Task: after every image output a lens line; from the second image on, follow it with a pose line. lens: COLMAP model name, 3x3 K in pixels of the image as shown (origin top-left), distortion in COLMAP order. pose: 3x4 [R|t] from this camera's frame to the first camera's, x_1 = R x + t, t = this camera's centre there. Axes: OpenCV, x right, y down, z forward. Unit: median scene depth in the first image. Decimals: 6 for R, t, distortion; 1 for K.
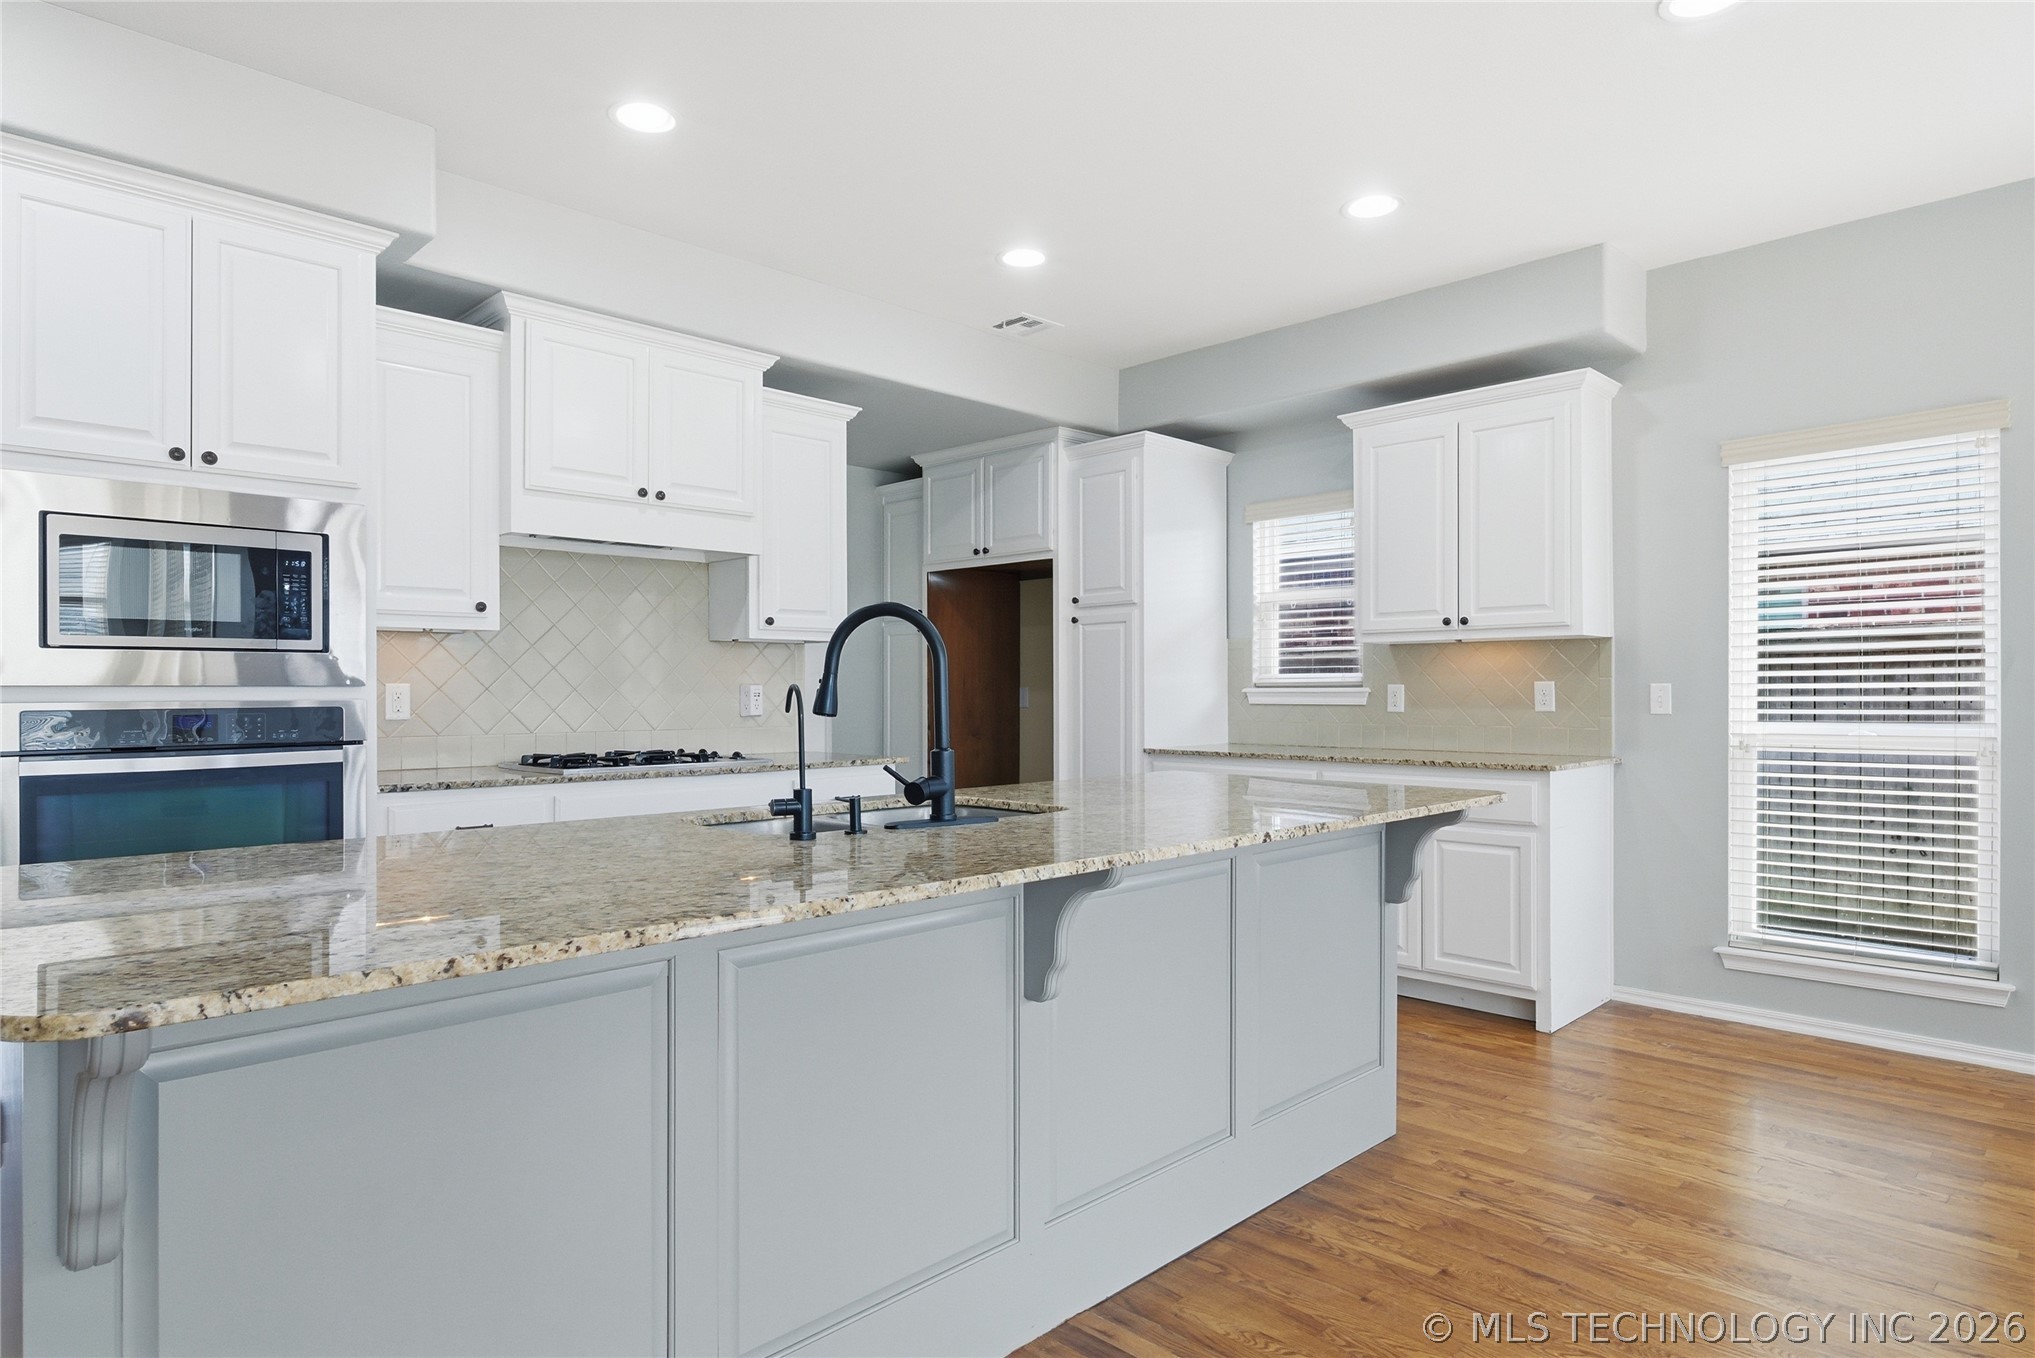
lens RADIAL K [[1146.8, 0, 1021.7], [0, 1146.8, 690.2], [0, 0, 1]] dist [-0.005186, 0.002144]
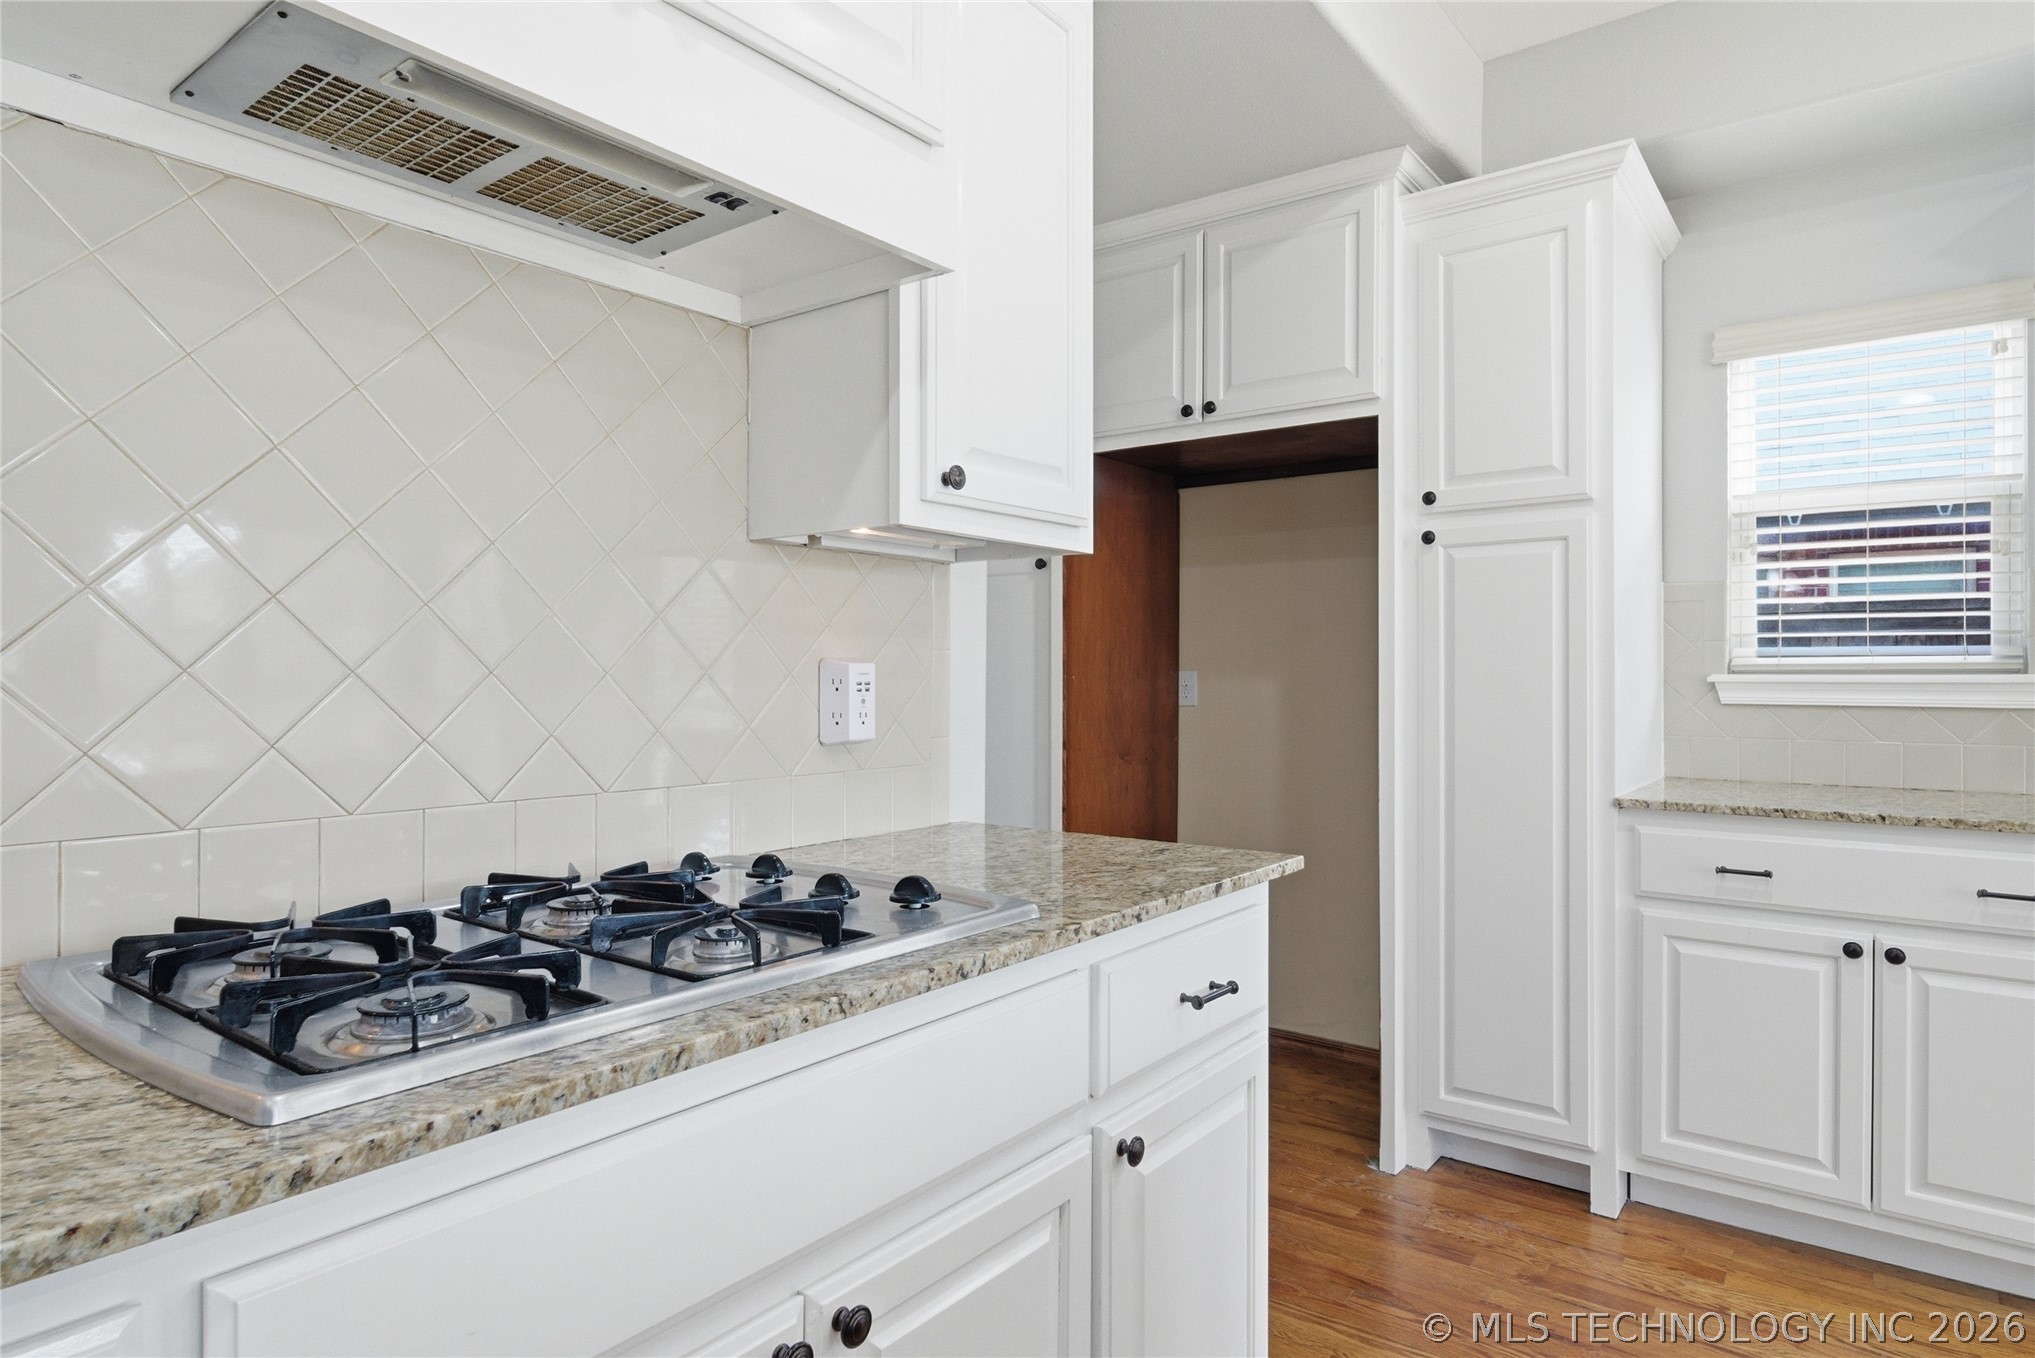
lens RADIAL K [[1146.8, 0, 1019.1], [0, 1146.8, 690.3], [0, 0, 1]] dist [-0.005186, 0.002144]
pose [[0.990203, 0.001263, 0.139631, -0.277607], [-0.003255, 0.999896, 0.014043, -0.000867], [-0.139599, -0.014360, 0.990104, 0.728806]]
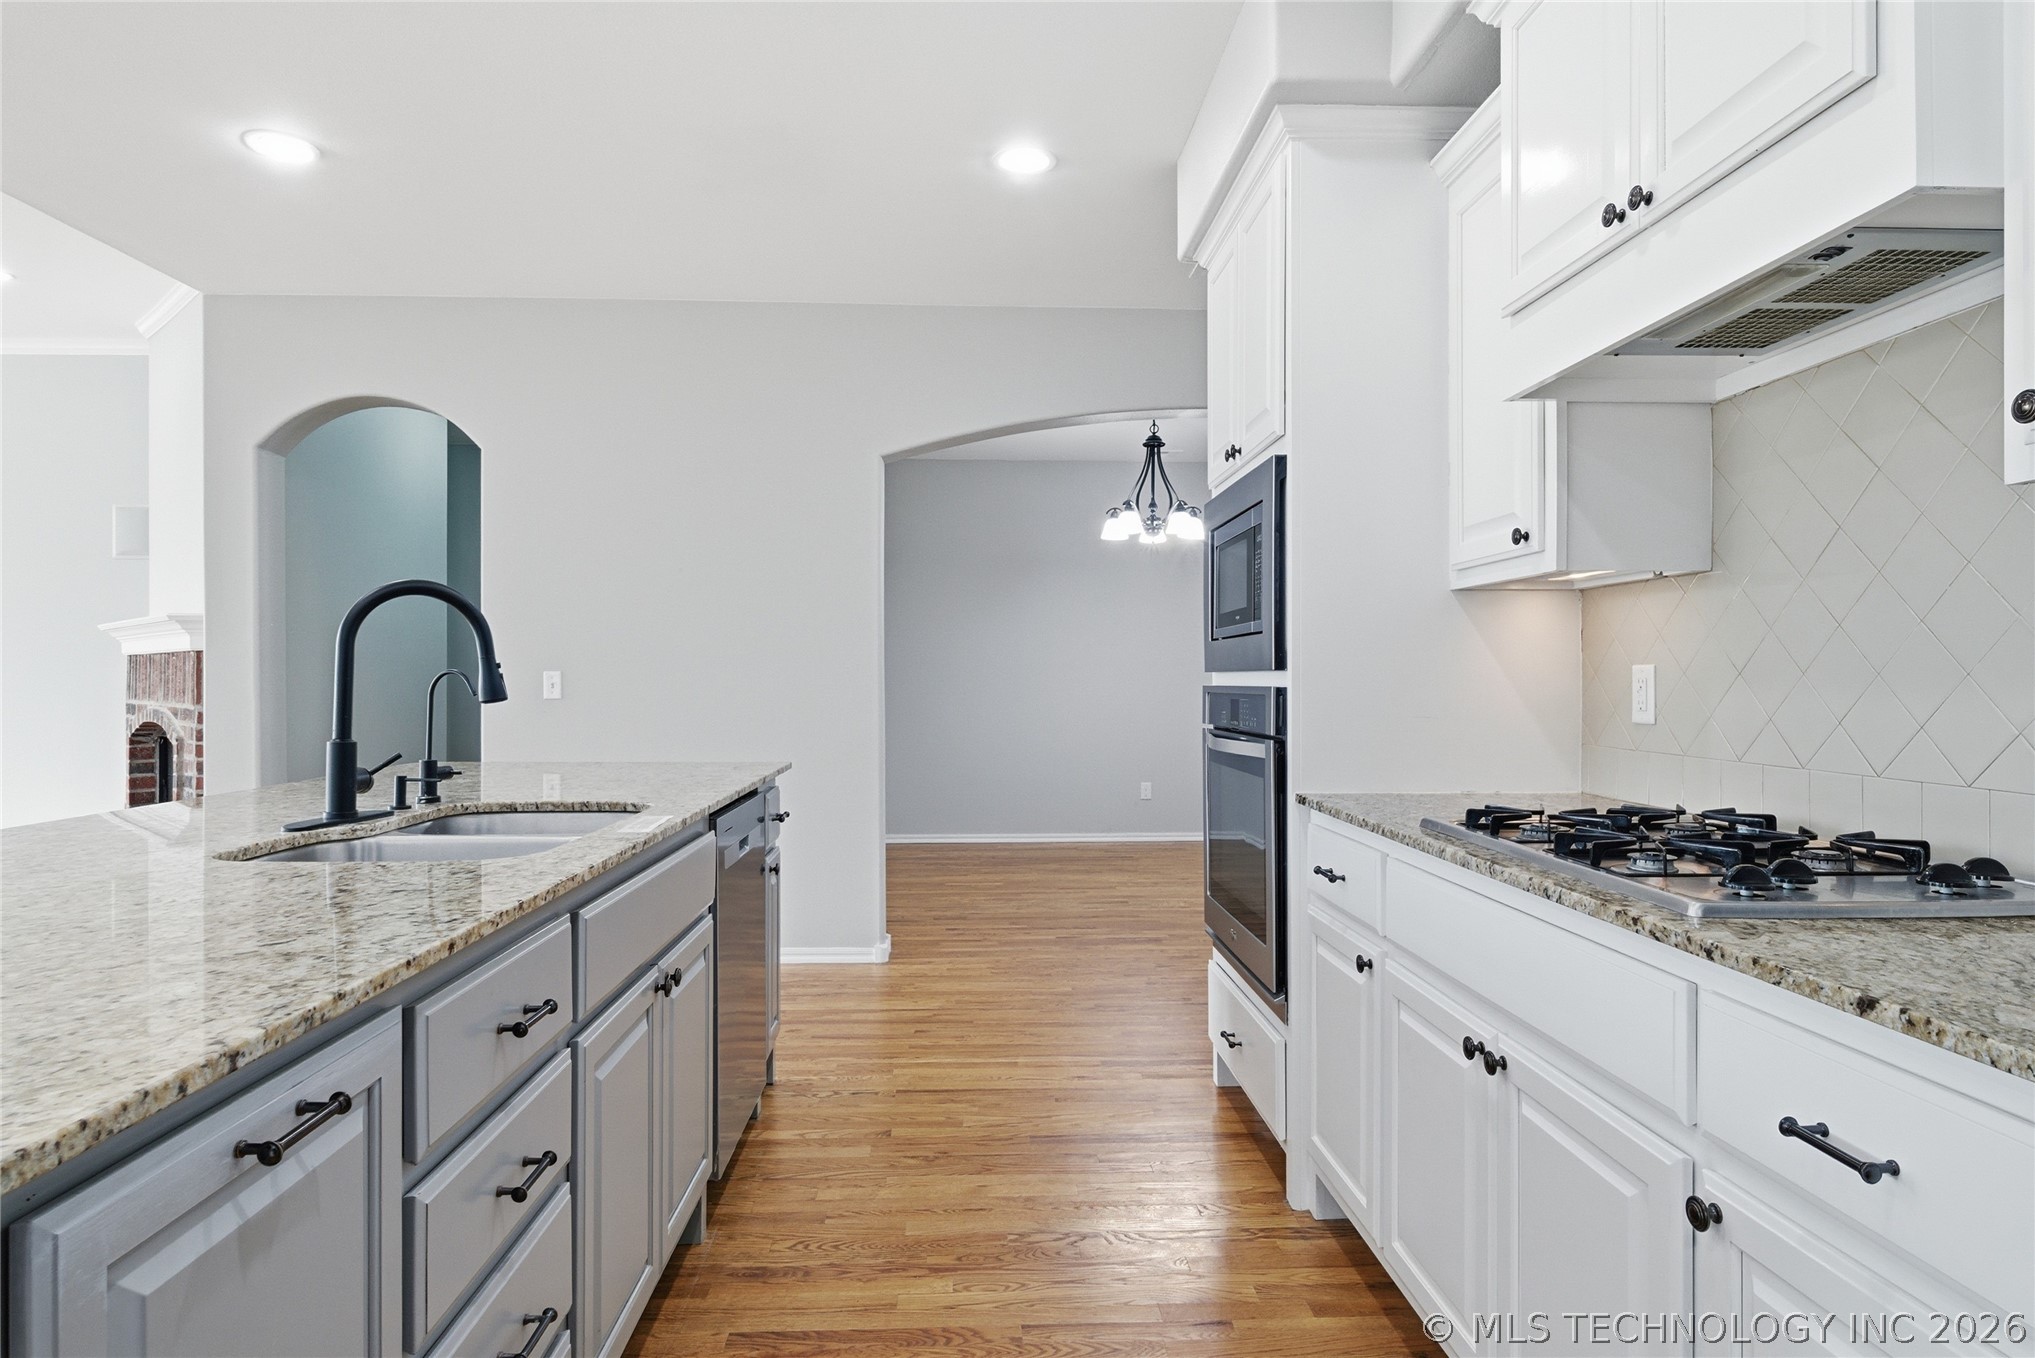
lens RADIAL K [[1146.8, 0, 1011.4], [0, 1146.8, 684.9], [0, 0, 1]] dist [-0.005186, 0.002144]
pose [[-0.679591, 0.007479, -0.733553, 0.384073], [0.011290, 0.999936, -0.000264, 0.000833], [0.733504, -0.008461, -0.679632, 1.359055]]
